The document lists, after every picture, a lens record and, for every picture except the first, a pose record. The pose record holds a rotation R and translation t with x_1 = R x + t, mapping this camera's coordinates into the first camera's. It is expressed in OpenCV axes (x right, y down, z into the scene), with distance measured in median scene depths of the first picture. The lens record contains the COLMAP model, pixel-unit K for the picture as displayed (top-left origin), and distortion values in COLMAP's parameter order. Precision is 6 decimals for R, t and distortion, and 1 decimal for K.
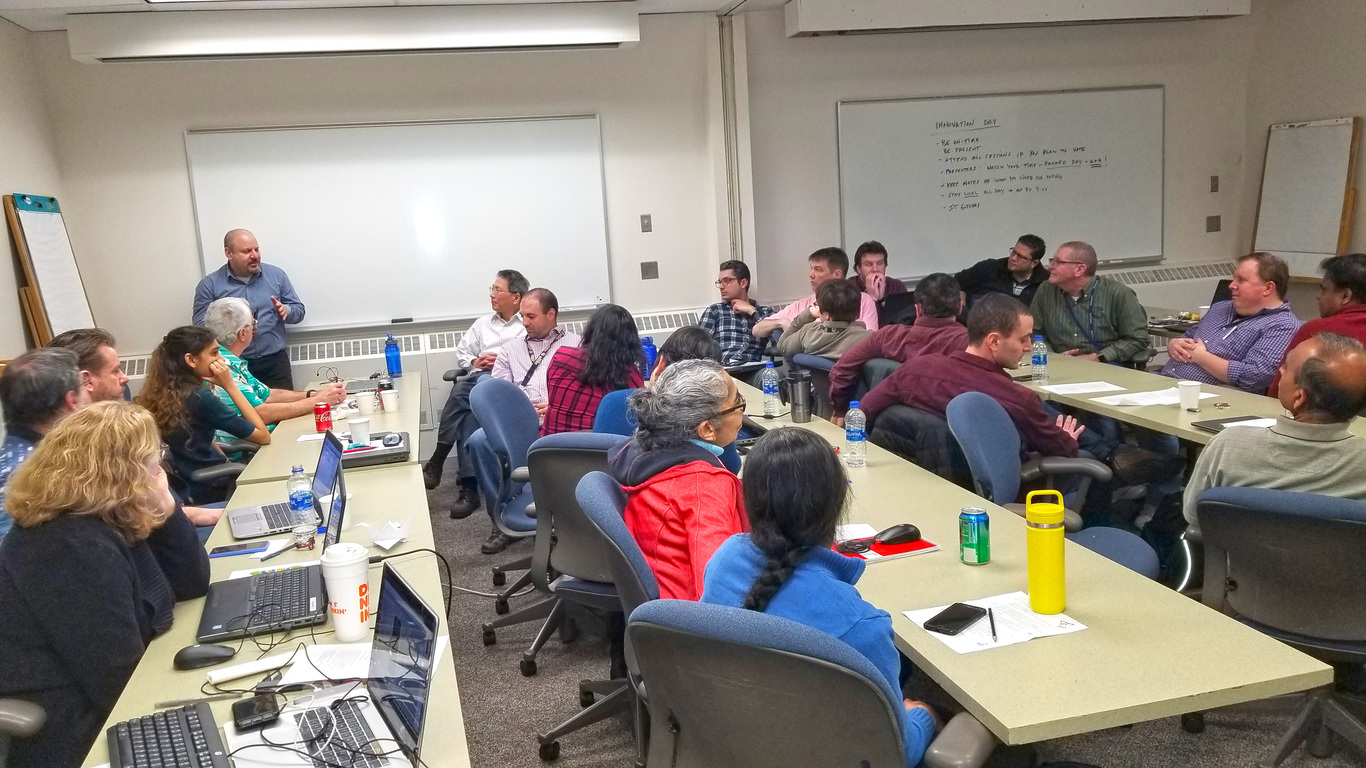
lens RADIAL K [[1074.4, 0, 670.2], [0, 1074.4, 381.8], [0, 0, 1]] dist [0.117707, -0.205222]
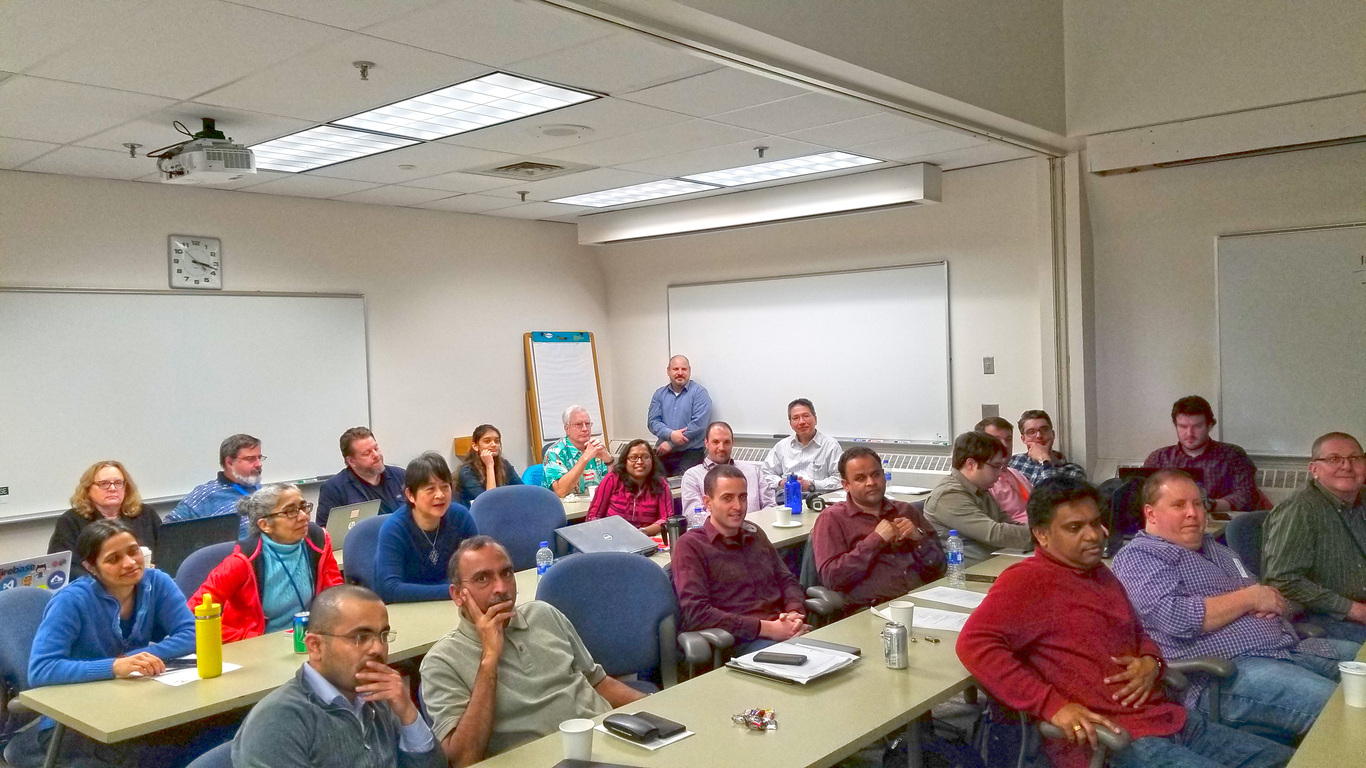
lens RADIAL K [[1075.4, 0, 685.3], [0, 1075.4, 374.5], [0, 0, 1]] dist [0.078549, -0.126827]
pose [[0.601428, 0.061454, -0.796560, 0.705449], [-0.130956, 0.991135, -0.022410, -0.093375], [0.788121, 0.117792, 0.604144, 0.207981]]
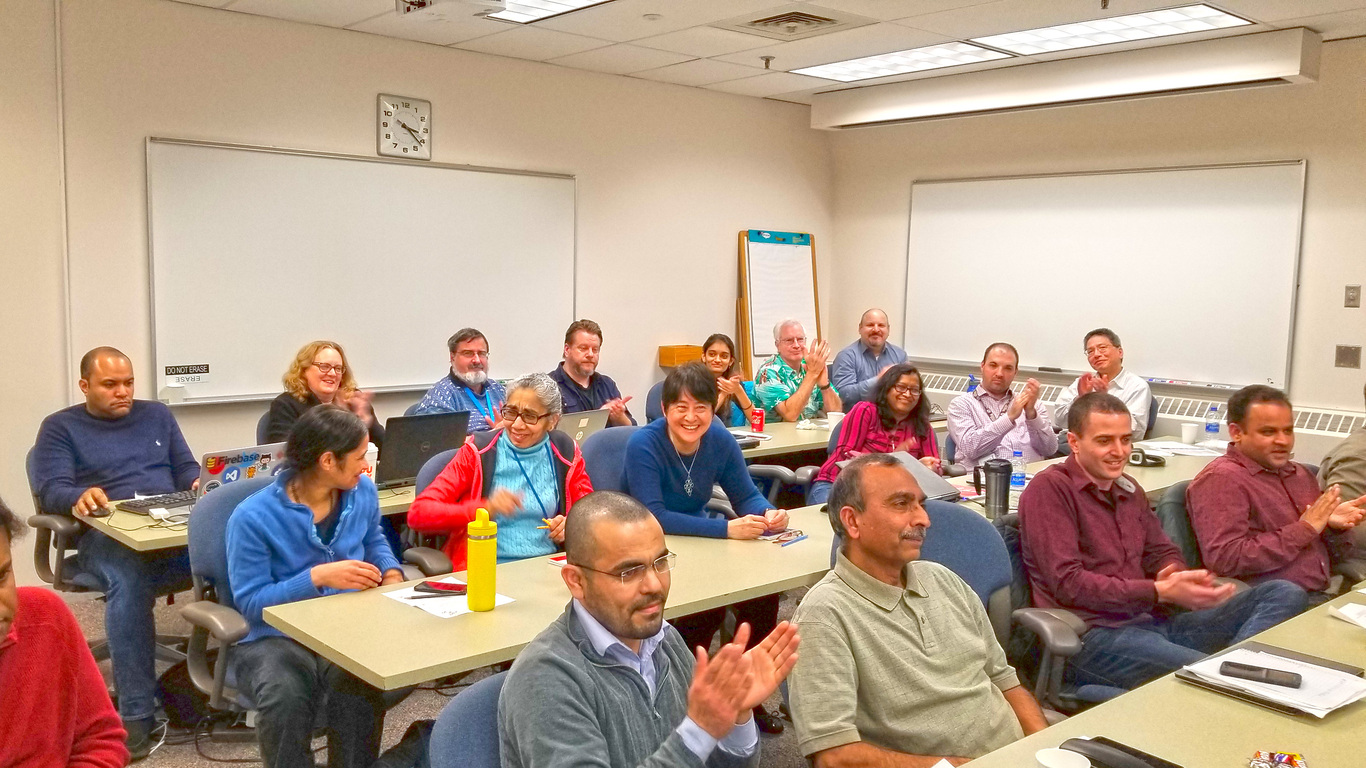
lens RADIAL K [[1136.1, 0, 625.8], [0, 1136.1, 383.1], [0, 0, 1]] dist [0.088547, -0.161550]
pose [[0.451645, 0.160387, -0.877663, 0.555187], [-0.188949, 0.978591, 0.081598, -0.063402], [0.871960, 0.128980, 0.472281, 0.187771]]
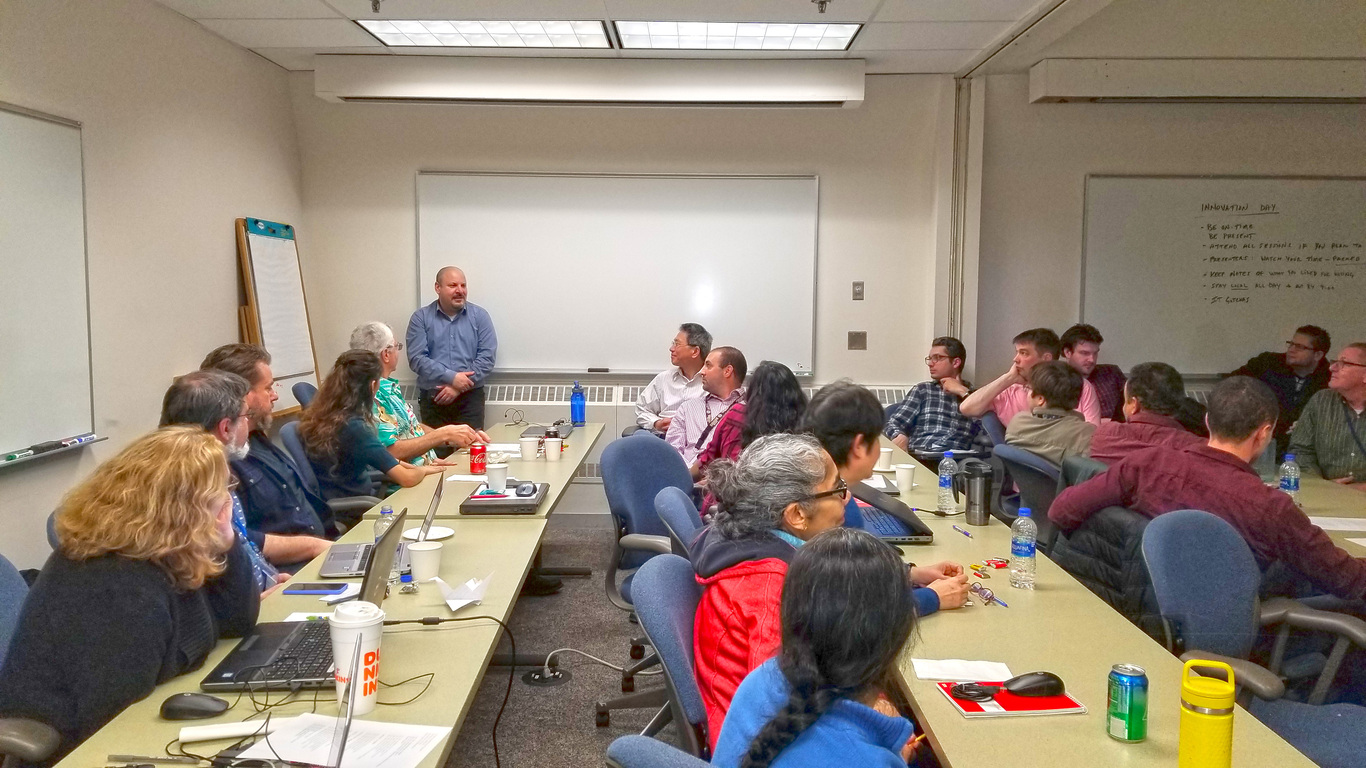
lens RADIAL K [[1075.4, 0, 685.3], [0, 1075.4, 374.5], [0, 0, 1]] dist [0.078549, -0.126827]
pose [[0.971581, 0.090996, -0.218519, 0.050372], [-0.106045, 0.992661, -0.058133, -0.004604], [0.211625, 0.079653, 0.974100, 0.066726]]
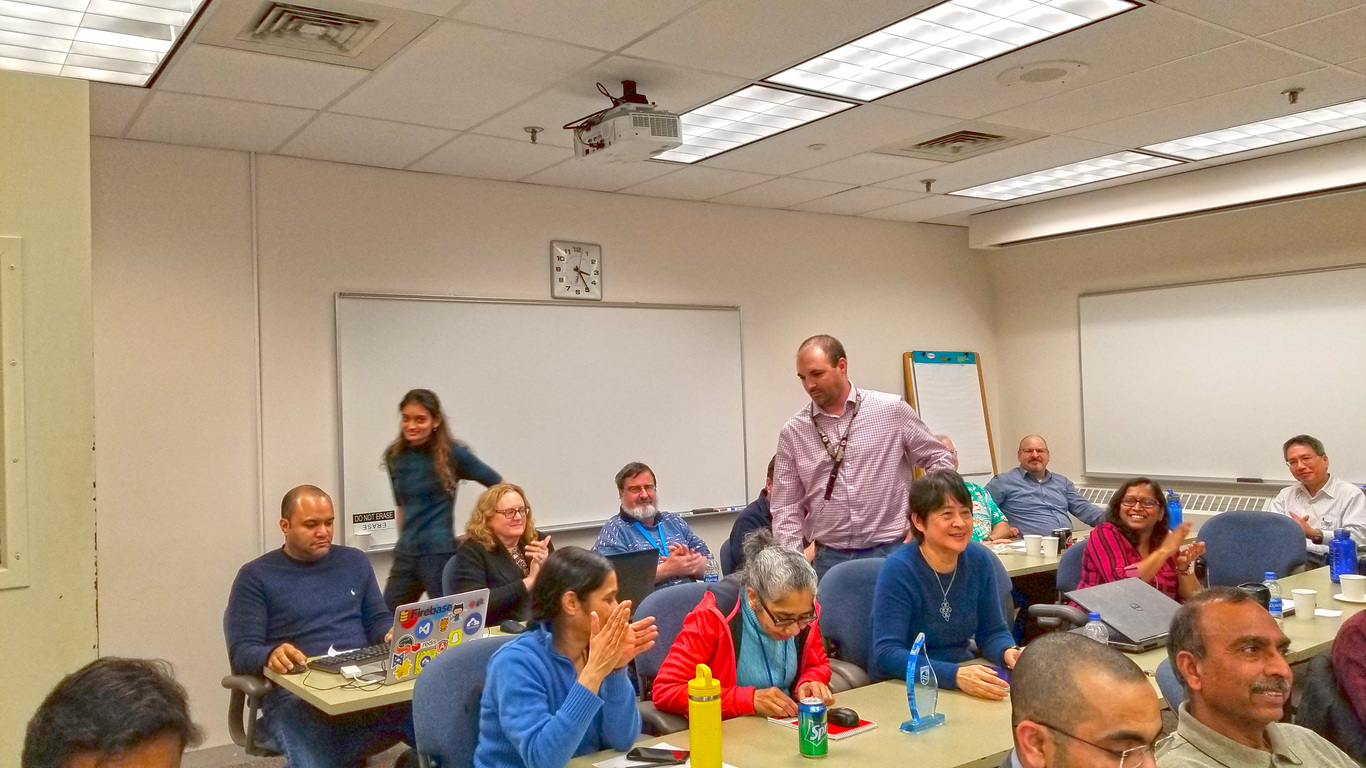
lens RADIAL K [[1074.4, 0, 670.2], [0, 1074.4, 381.8], [0, 0, 1]] dist [0.117707, -0.205222]
pose [[0.374817, 0.034812, -0.926445, 0.490206], [-0.140096, 0.989946, -0.019482, -0.057751], [0.916453, 0.137093, 0.375926, 0.188434]]
